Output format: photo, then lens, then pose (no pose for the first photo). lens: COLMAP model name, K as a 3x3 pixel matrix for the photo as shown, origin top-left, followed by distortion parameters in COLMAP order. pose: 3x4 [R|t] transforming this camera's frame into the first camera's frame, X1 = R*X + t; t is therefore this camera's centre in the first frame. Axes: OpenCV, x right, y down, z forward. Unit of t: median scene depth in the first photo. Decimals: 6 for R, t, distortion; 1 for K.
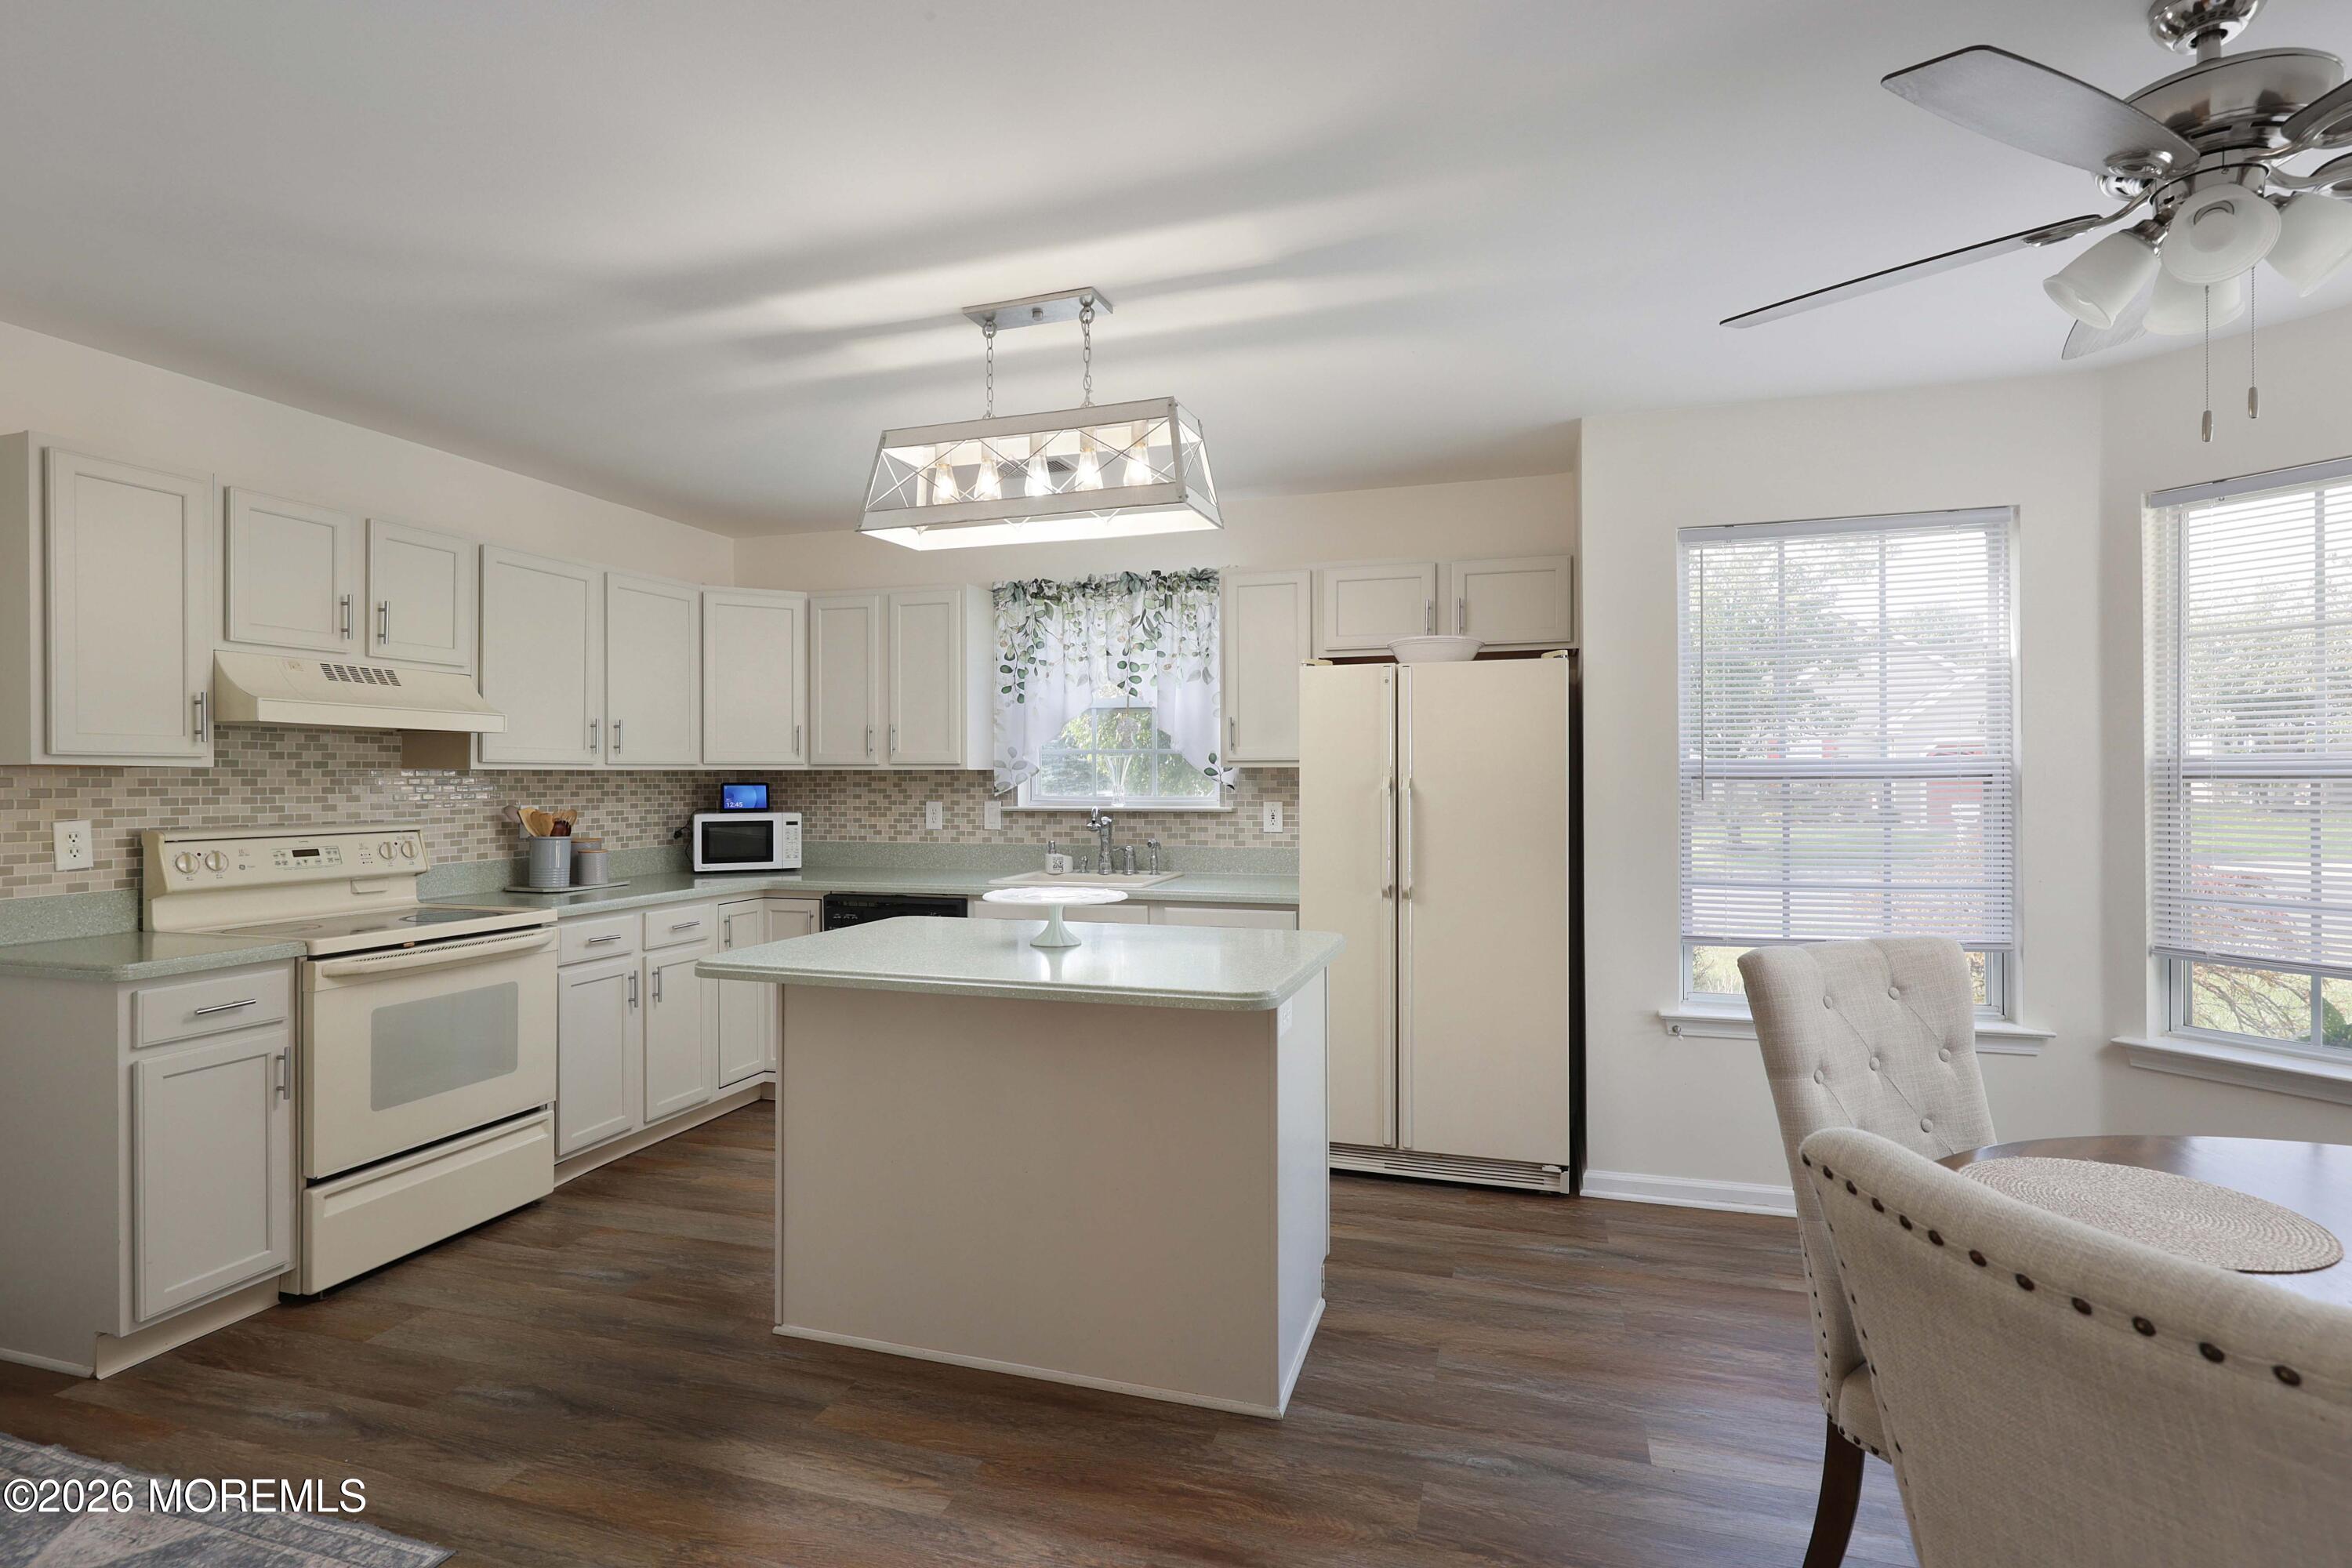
lens RADIAL K [[1132.0, 0, 1172.4], [0, 1132.0, 785.2], [0, 0, 1]] dist [-0.013615, 0.001669]
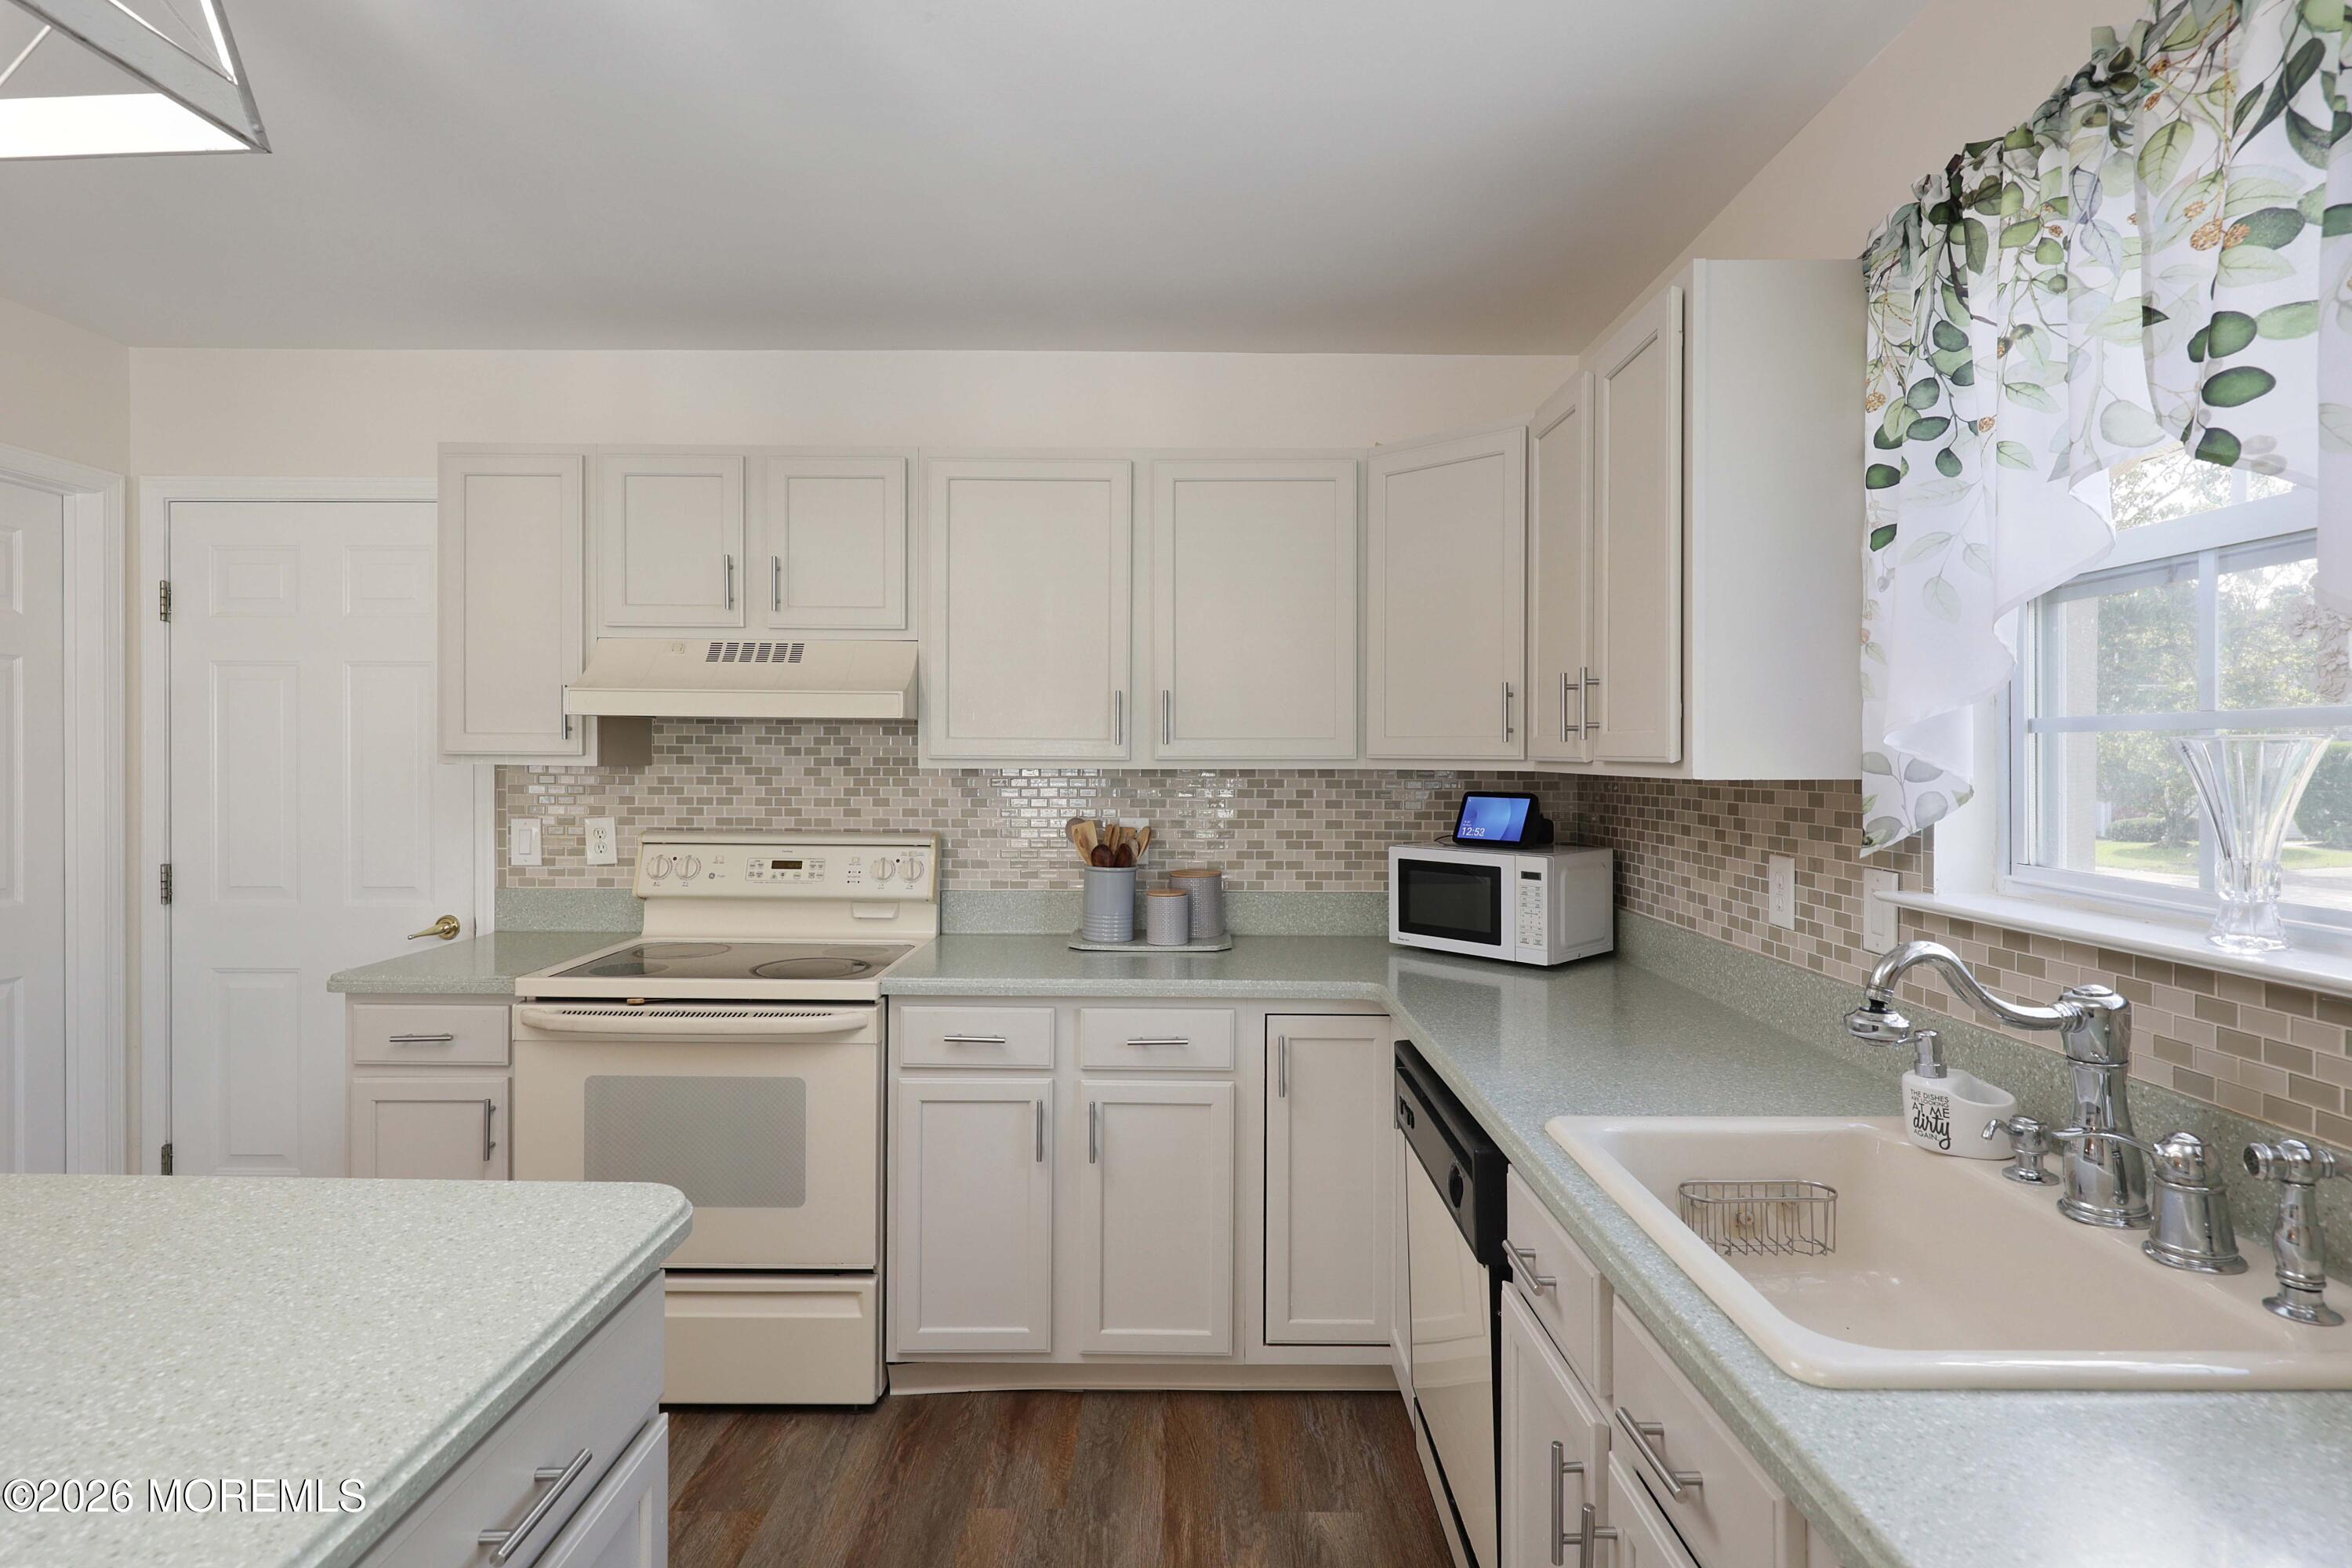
lens RADIAL K [[1164.0, 0, 1177.0], [0, 1164.0, 770.5], [0, 0, 1]] dist [-0.001224, 0.000585]
pose [[0.301847, 0.015443, -0.953231, 0.138707], [-0.012760, 0.999845, 0.012158, -0.022061], [0.953271, 0.008493, 0.301997, 0.843797]]
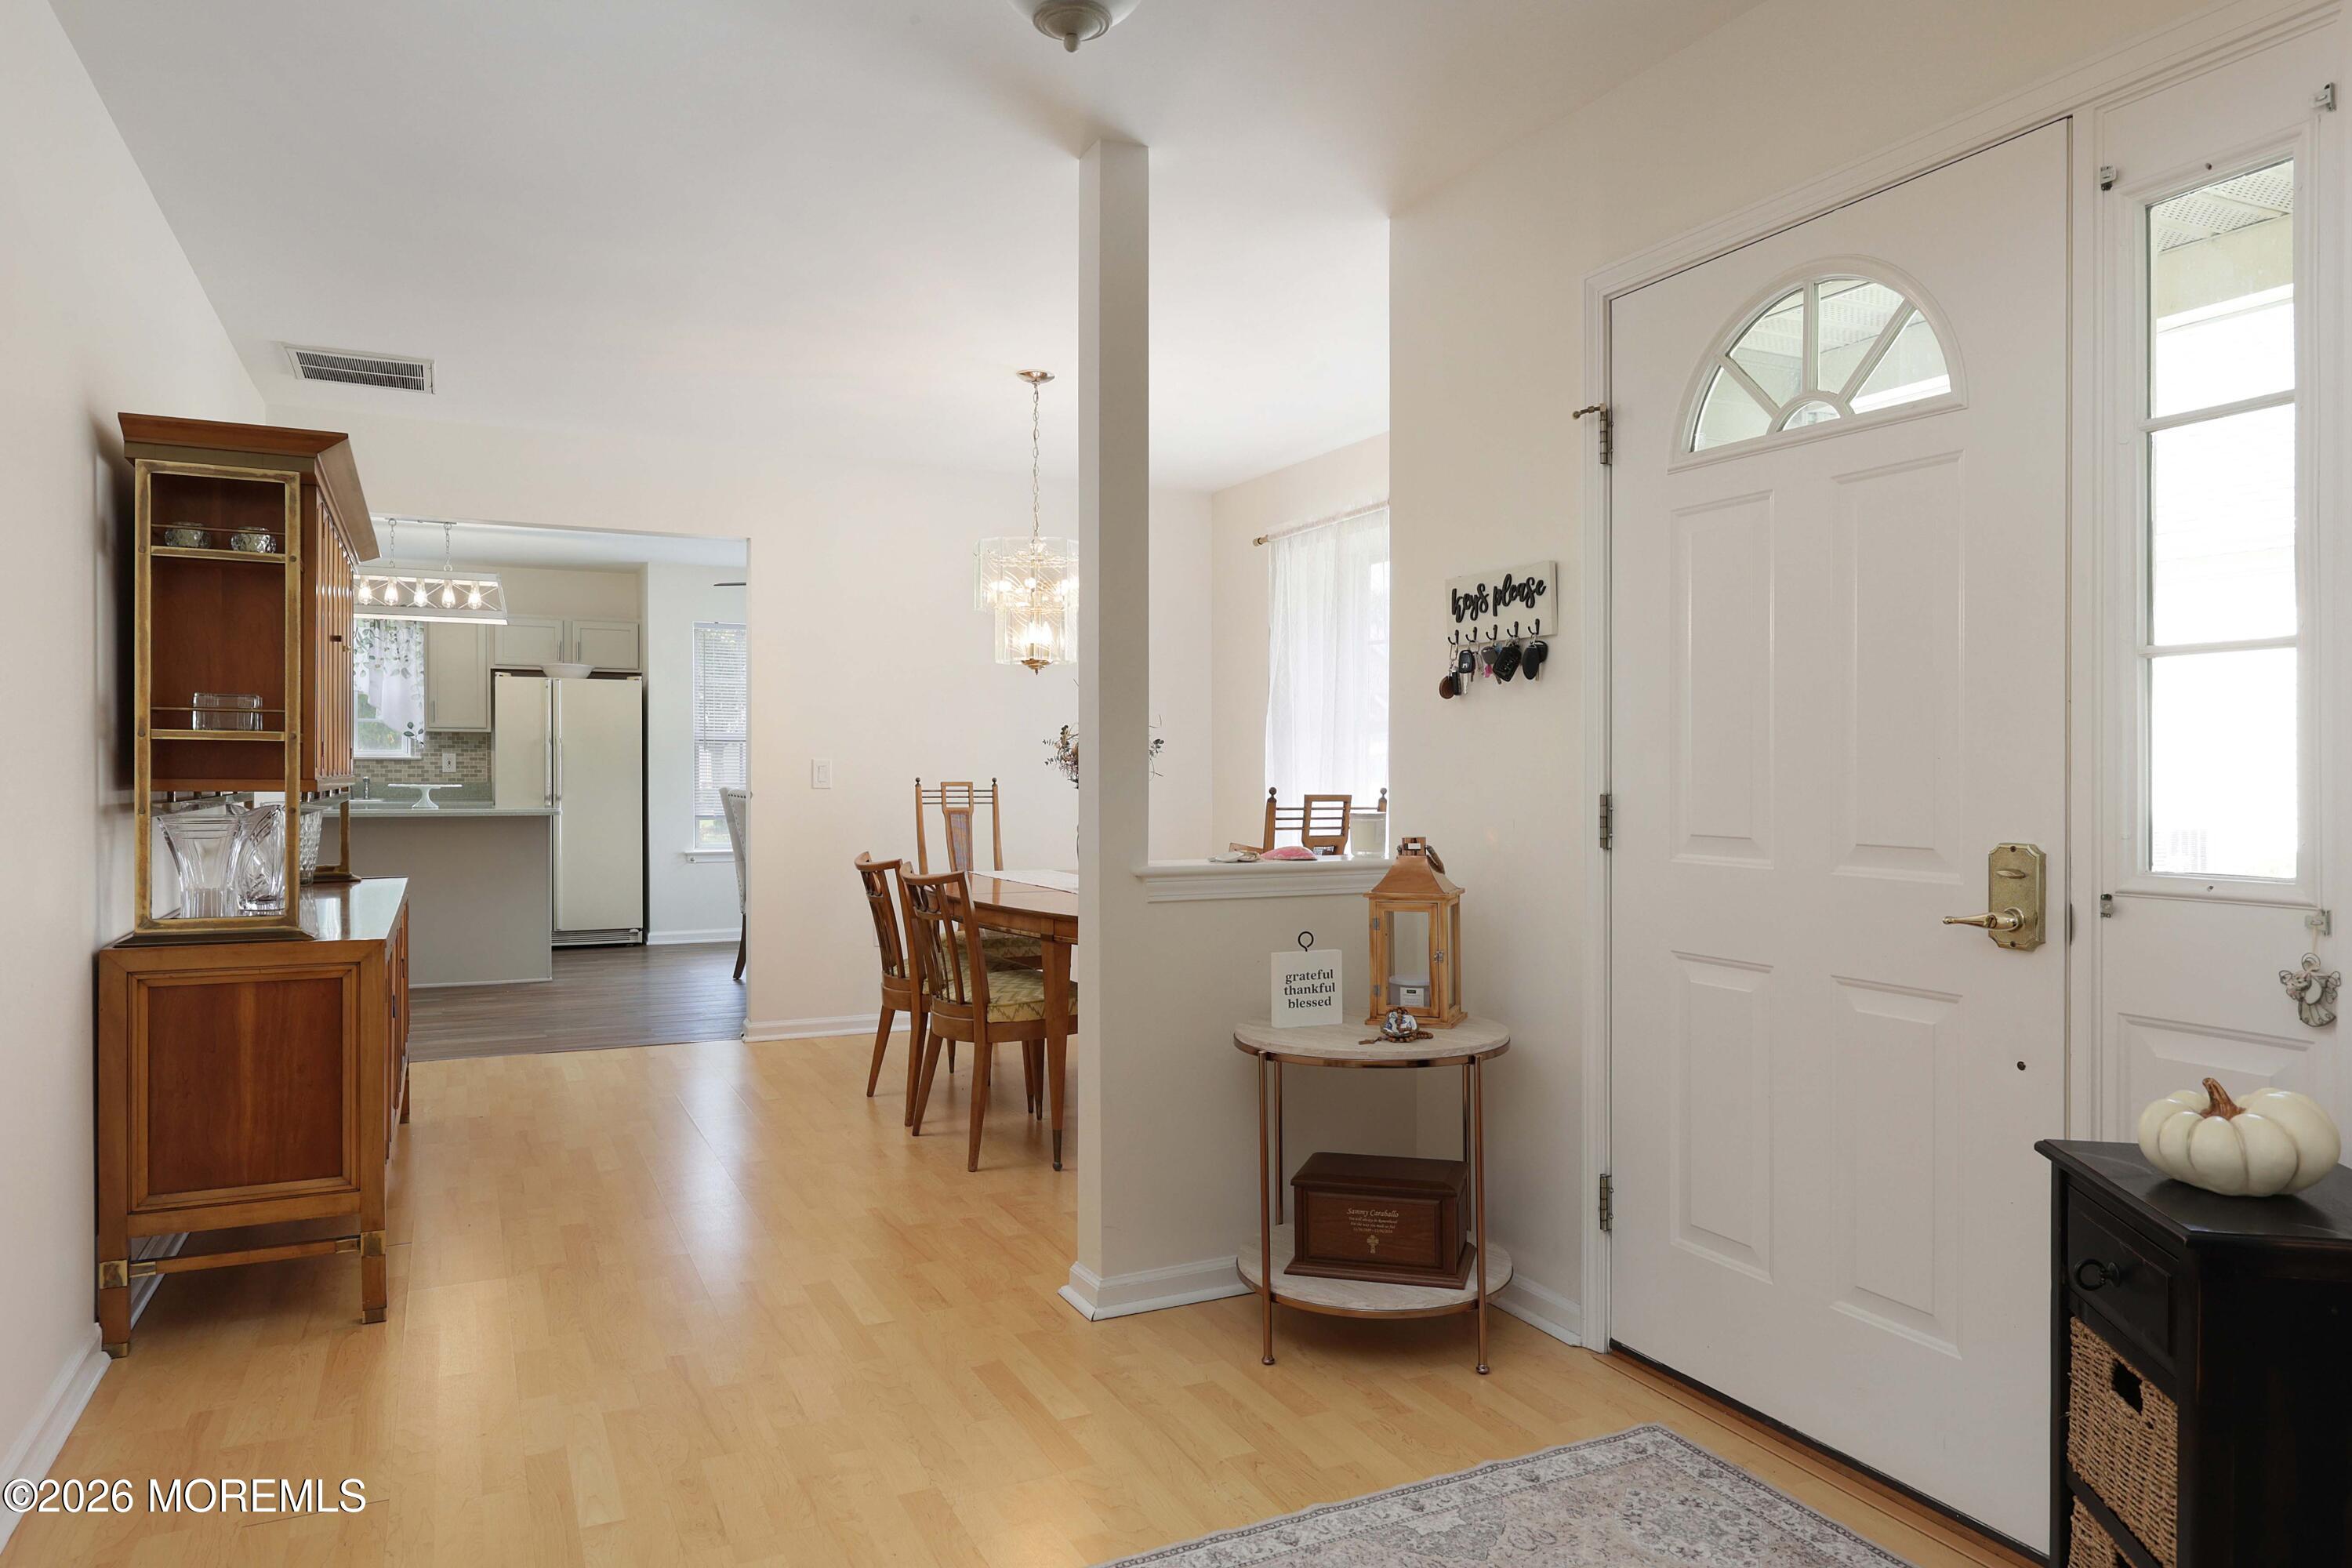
lens RADIAL K [[1516.1, 0, 1170.2], [0, 1516.1, 789.1], [0, 0, 1]] dist [0.004531, 0.002059]
pose [[0.729399, -0.002397, 0.684084, -0.725002], [-0.003729, 0.999965, 0.007481, 0.051391], [-0.684078, -0.008008, 0.729365, -1.448140]]
